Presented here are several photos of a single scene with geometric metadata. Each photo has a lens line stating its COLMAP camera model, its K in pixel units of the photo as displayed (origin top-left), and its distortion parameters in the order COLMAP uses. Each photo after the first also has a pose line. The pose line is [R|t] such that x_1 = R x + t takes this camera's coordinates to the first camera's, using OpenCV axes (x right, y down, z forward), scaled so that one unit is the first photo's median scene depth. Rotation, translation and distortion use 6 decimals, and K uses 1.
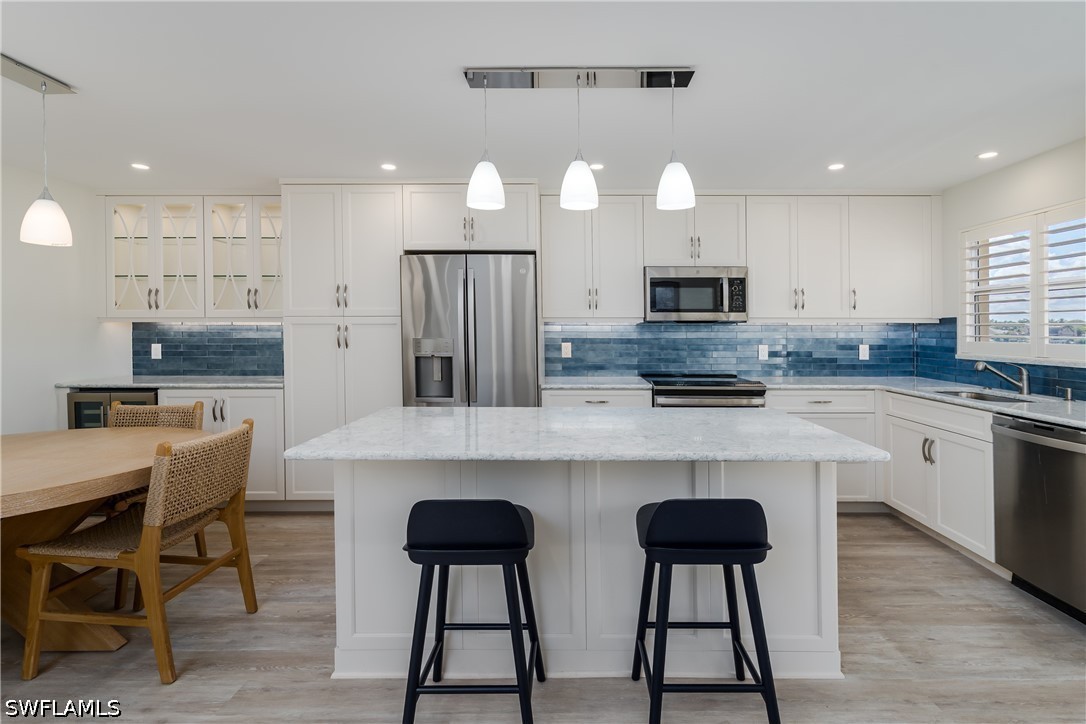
lens RADIAL K [[541.4, 0, 562.8], [0, 541.4, 327.7], [0, 0, 1]] dist [0.003260, -0.001299]
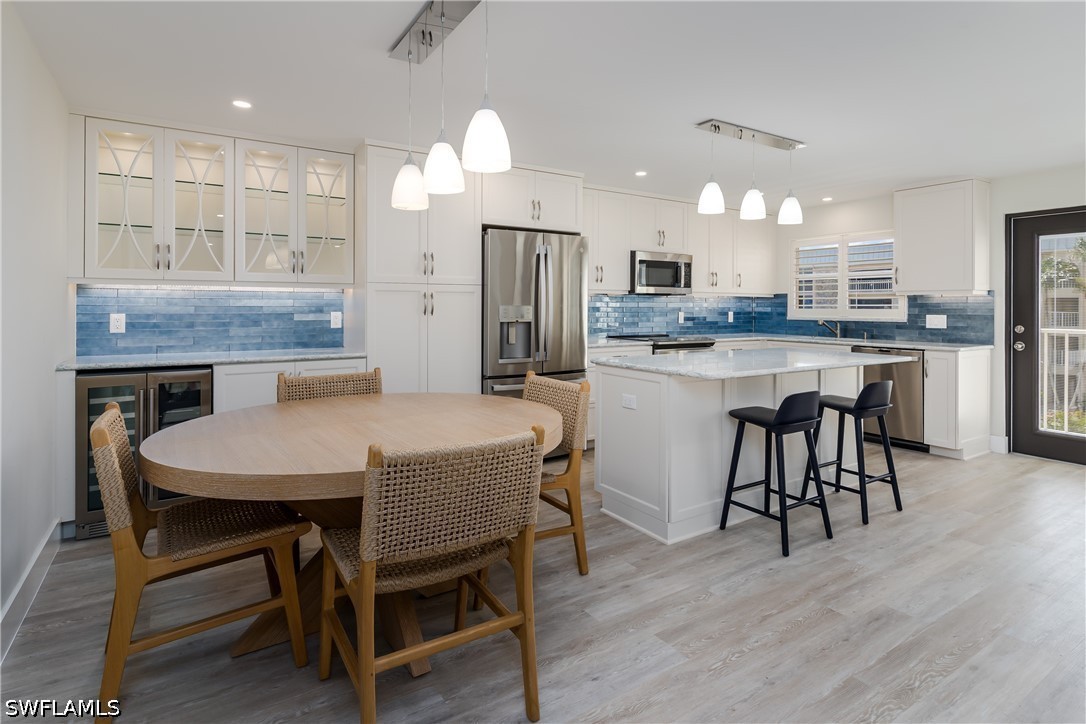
lens RADIAL K [[576.4, 0, 559.0], [0, 576.4, 302.9], [0, 0, 1]] dist [0.001182, 0.001530]
pose [[0.830815, 0.005561, 0.556522, -0.760377], [-0.004587, 0.999985, -0.003144, 0.015867], [-0.556530, 0.000059, 0.830827, -0.038550]]
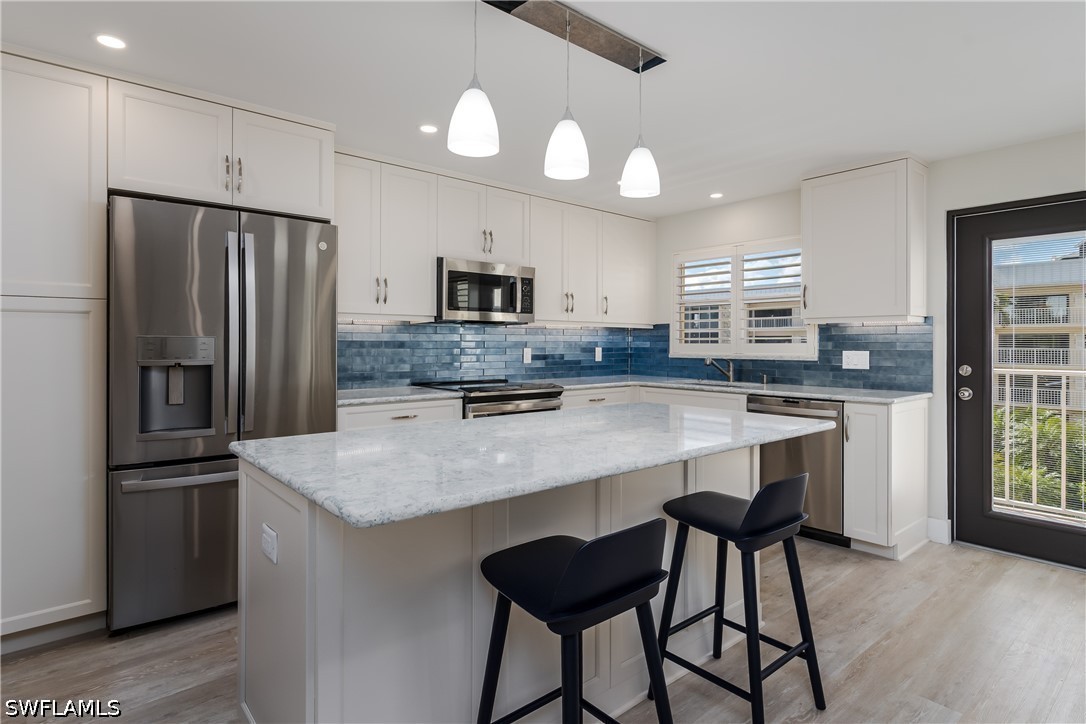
lens RADIAL K [[576.4, 0, 553.0], [0, 576.4, 337.7], [0, 0, 1]] dist [0.001182, 0.001530]
pose [[0.750110, 0.007173, 0.661274, -0.324416], [-0.003540, 0.999970, -0.006831, 0.021693], [-0.661303, 0.002783, 0.750114, 0.190277]]
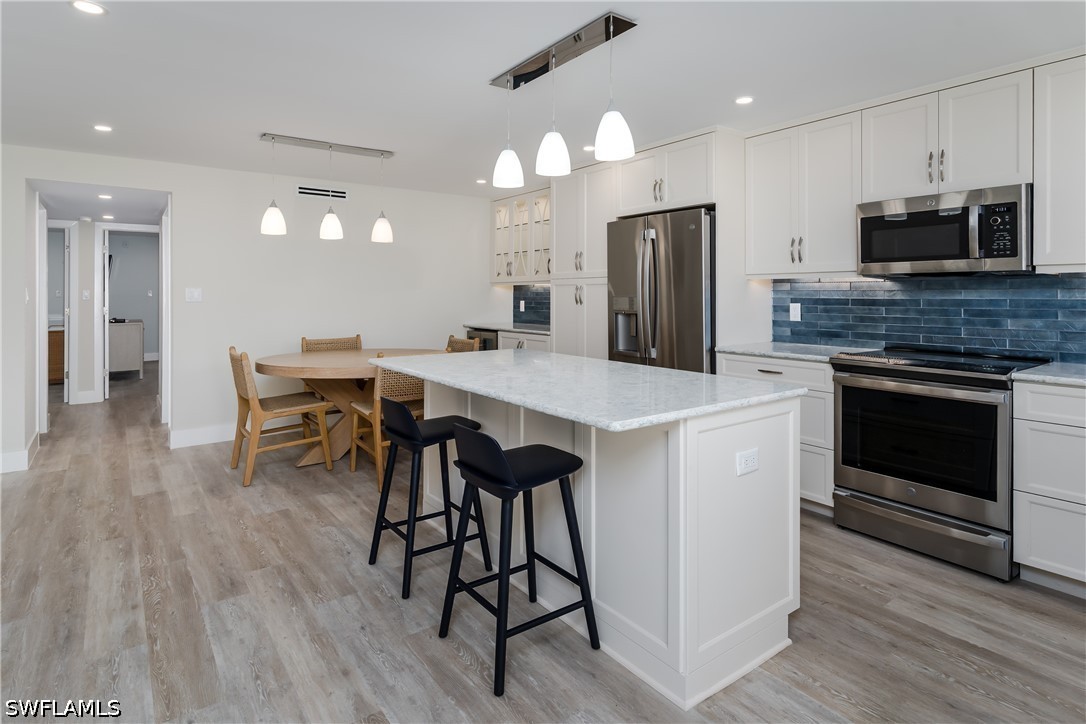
lens RADIAL K [[576.4, 0, 544.1], [0, 576.4, 290.8], [0, 0, 1]] dist [0.001182, 0.001530]
pose [[0.600373, -0.005612, -0.799701, 0.541515], [0.004088, 0.999984, -0.003949, 0.011207], [0.799710, -0.000898, 0.600386, 0.158005]]
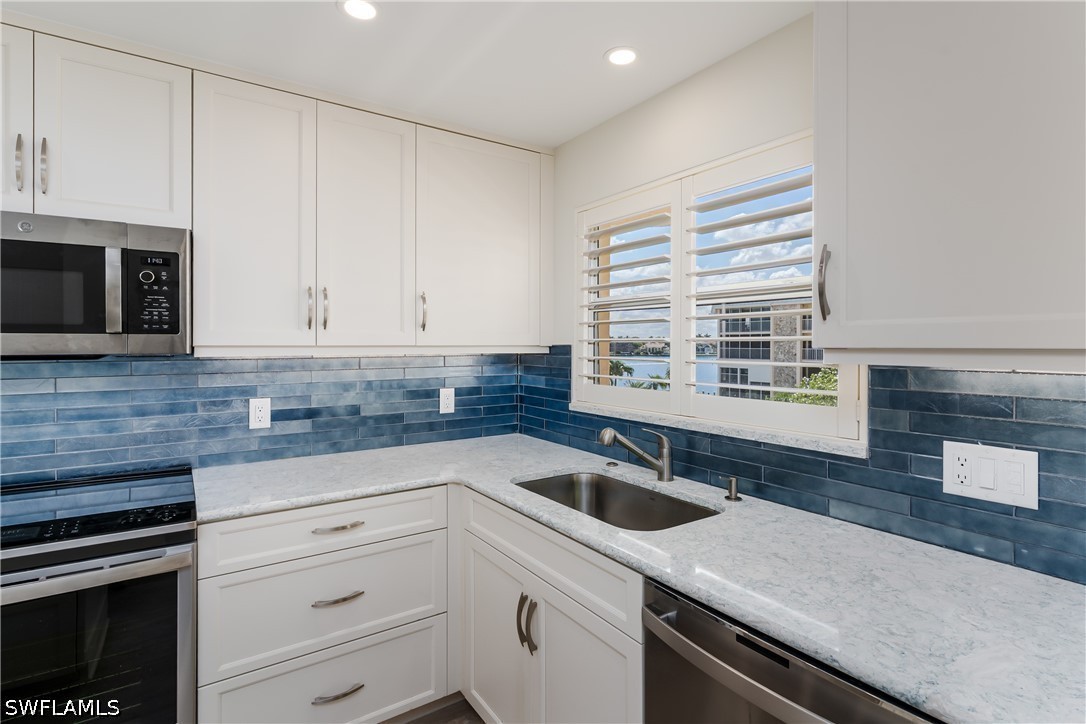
lens RADIAL K [[541.4, 0, 552.6], [0, 541.4, 340.1], [0, 0, 1]] dist [0.003260, -0.001299]
pose [[0.822153, 0.003231, 0.569257, 0.335921], [-0.000836, 0.999990, -0.004468, -0.021755], [-0.569266, 0.003198, 0.822147, 0.473706]]
